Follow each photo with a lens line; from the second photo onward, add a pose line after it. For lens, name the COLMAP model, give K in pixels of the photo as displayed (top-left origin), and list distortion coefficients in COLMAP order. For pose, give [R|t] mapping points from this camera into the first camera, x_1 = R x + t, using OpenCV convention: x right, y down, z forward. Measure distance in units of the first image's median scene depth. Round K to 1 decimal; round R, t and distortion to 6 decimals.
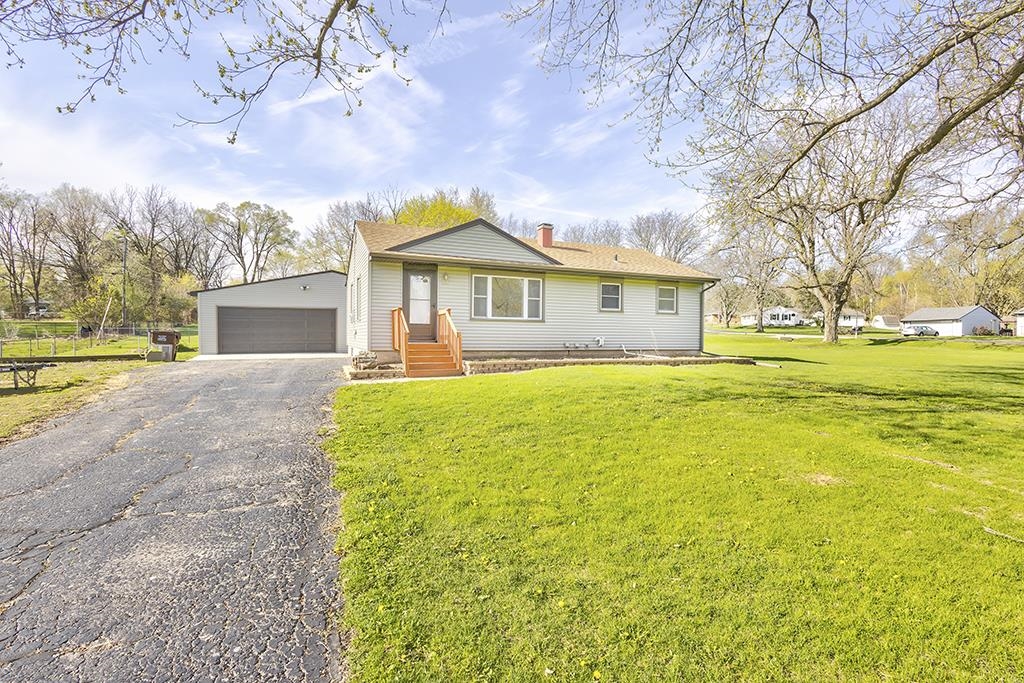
lens RADIAL K [[472.2, 0, 513.6], [0, 472.2, 338.1], [0, 0, 1]] dist [0.002334, -0.000077]
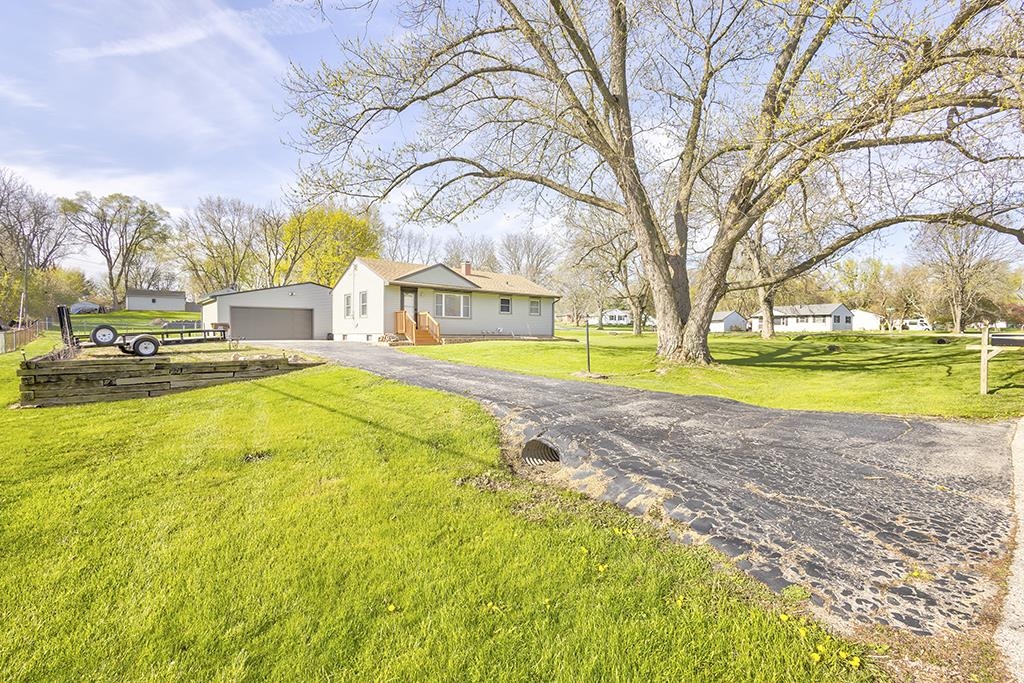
lens RADIAL K [[472.2, 0, 513.6], [0, 472.2, 338.1], [0, 0, 1]] dist [0.002334, -0.000077]
pose [[0.960253, -0.002713, 0.279119, -0.253467], [0.002064, 0.999994, 0.002618, 0.030146], [-0.279125, -0.001938, 0.960253, -0.700724]]
